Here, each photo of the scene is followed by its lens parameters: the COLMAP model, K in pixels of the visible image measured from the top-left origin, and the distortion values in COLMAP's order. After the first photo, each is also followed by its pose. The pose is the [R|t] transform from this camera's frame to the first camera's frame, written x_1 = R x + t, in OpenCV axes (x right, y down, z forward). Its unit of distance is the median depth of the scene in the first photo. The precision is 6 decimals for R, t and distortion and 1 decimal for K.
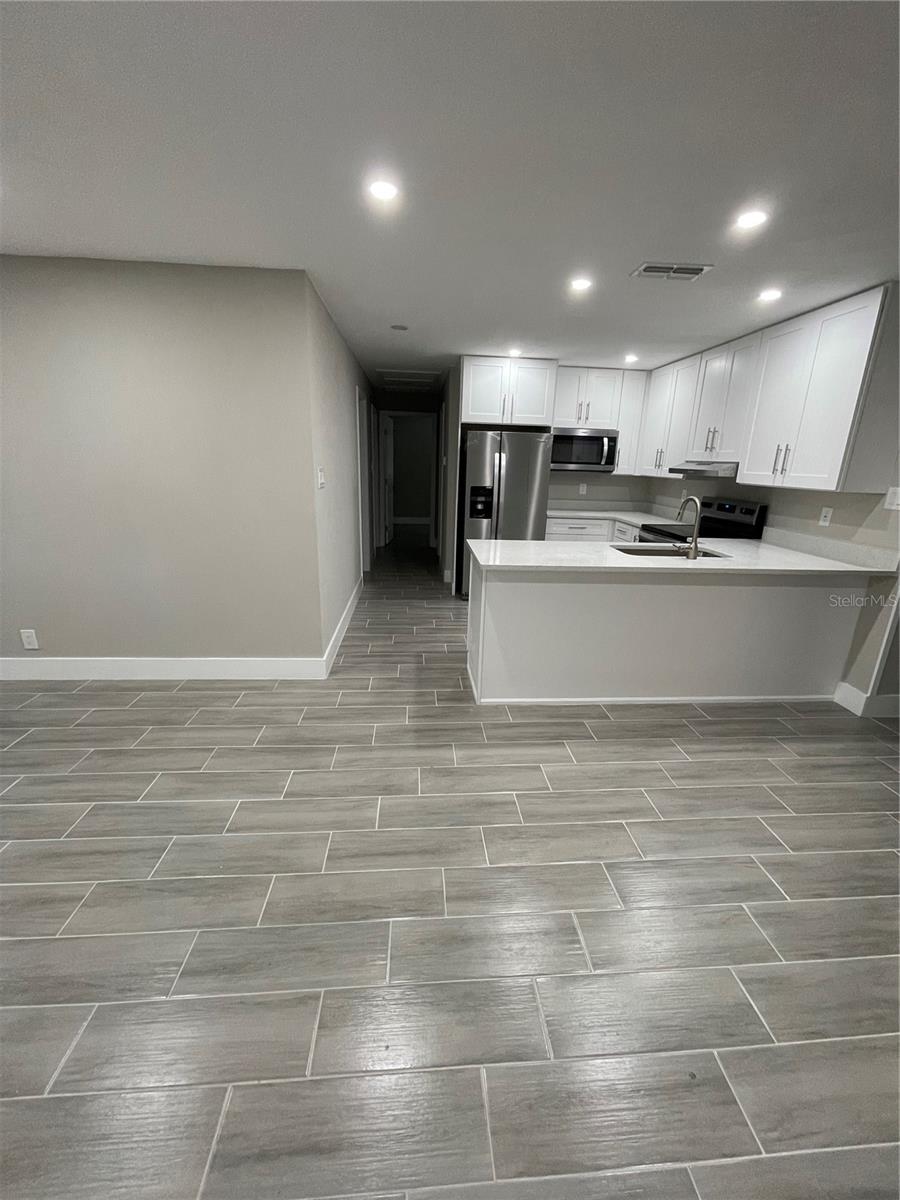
lens RADIAL K [[485.4, 0, 451.9], [0, 485.4, 594.1], [0, 0, 1]] dist [-0.003392, -0.000197]
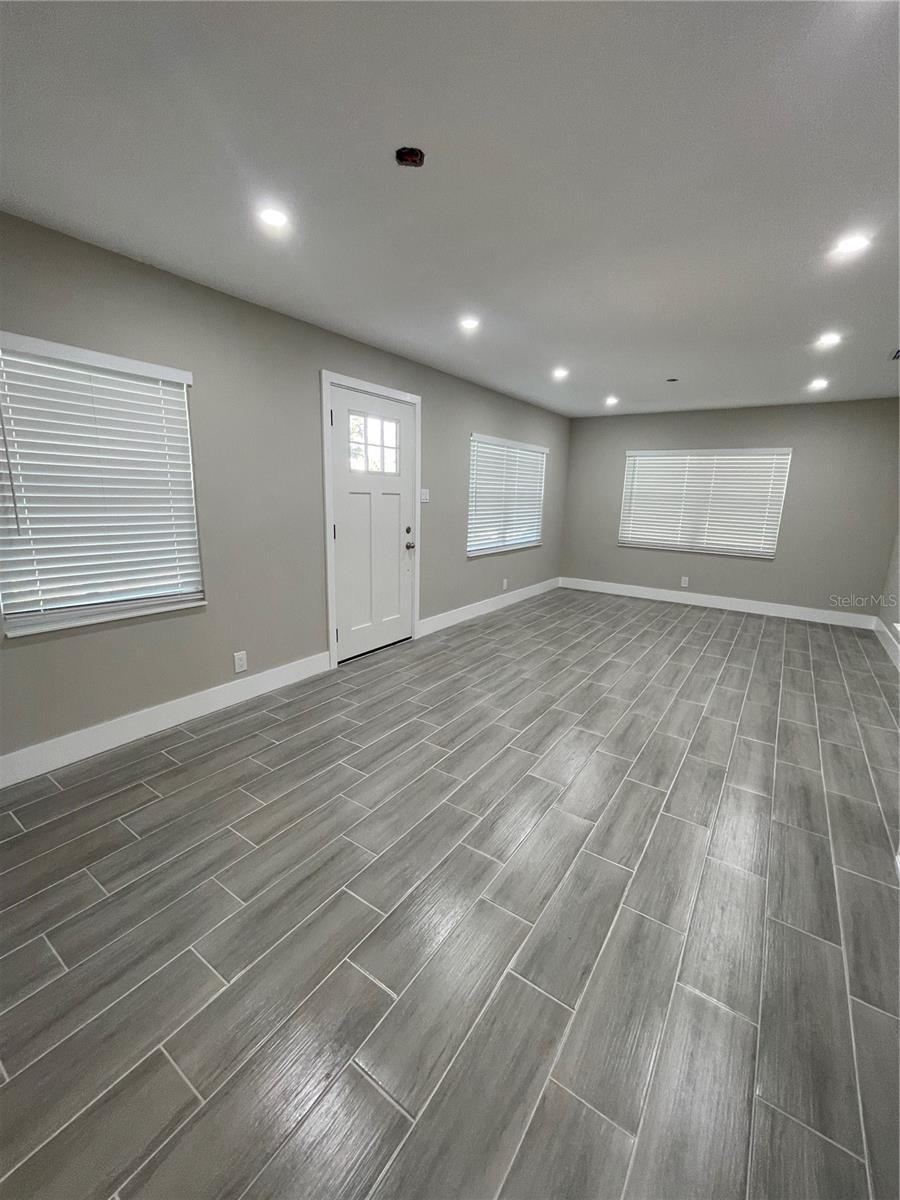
lens RADIAL K [[485.4, 0, 451.9], [0, 485.4, 594.1], [0, 0, 1]] dist [-0.003392, -0.000197]
pose [[-0.632410, 0.111364, -0.766587, 0.942013], [-0.249754, 0.907452, 0.337866, -0.168057], [0.733267, 0.405128, -0.546068, 0.851233]]
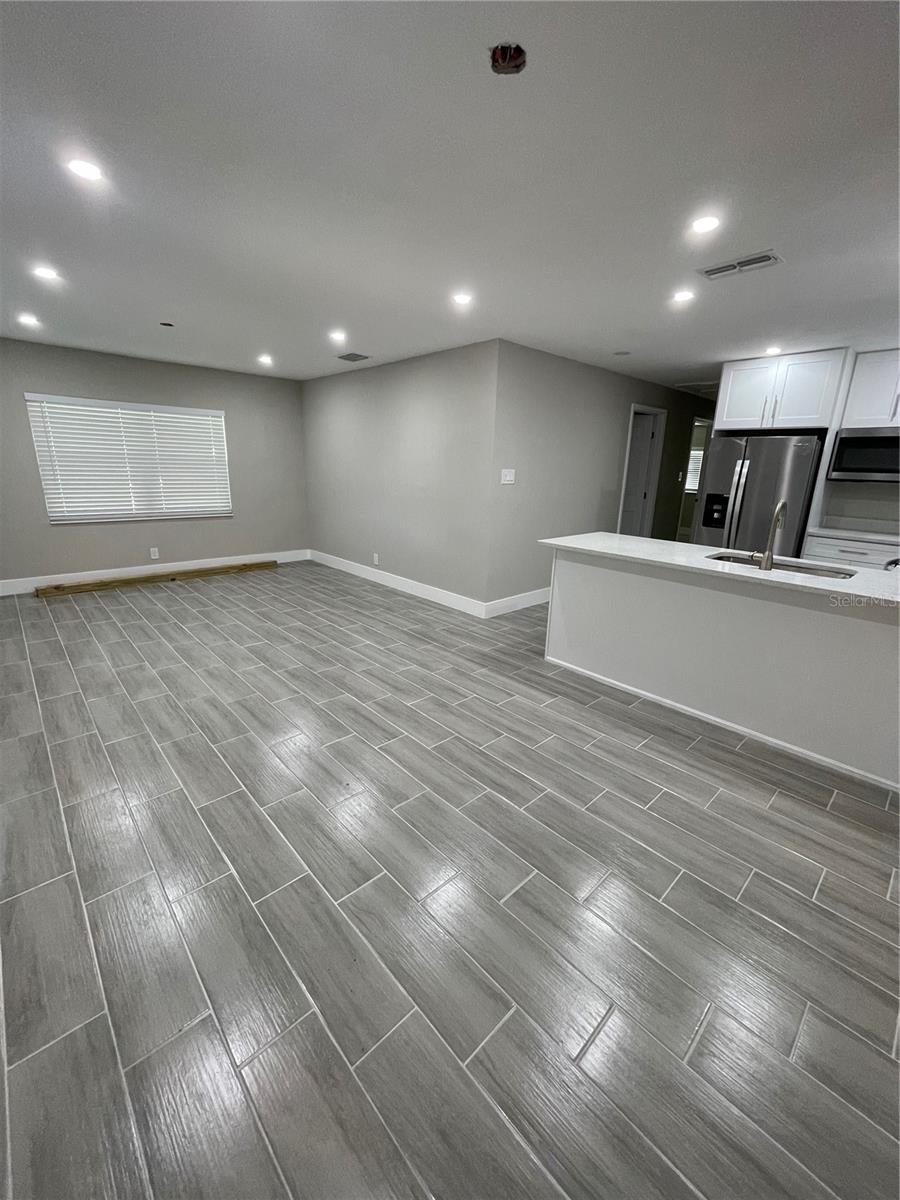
lens RADIAL K [[479.8, 0, 455.8], [0, 479.8, 599.3], [0, 0, 1]] dist [-0.002763, -0.000353]
pose [[0.628376, 0.200038, -0.751750, 0.874005], [-0.216194, 0.973209, 0.078254, 0.034206], [0.747264, 0.113351, 0.654788, 0.012599]]
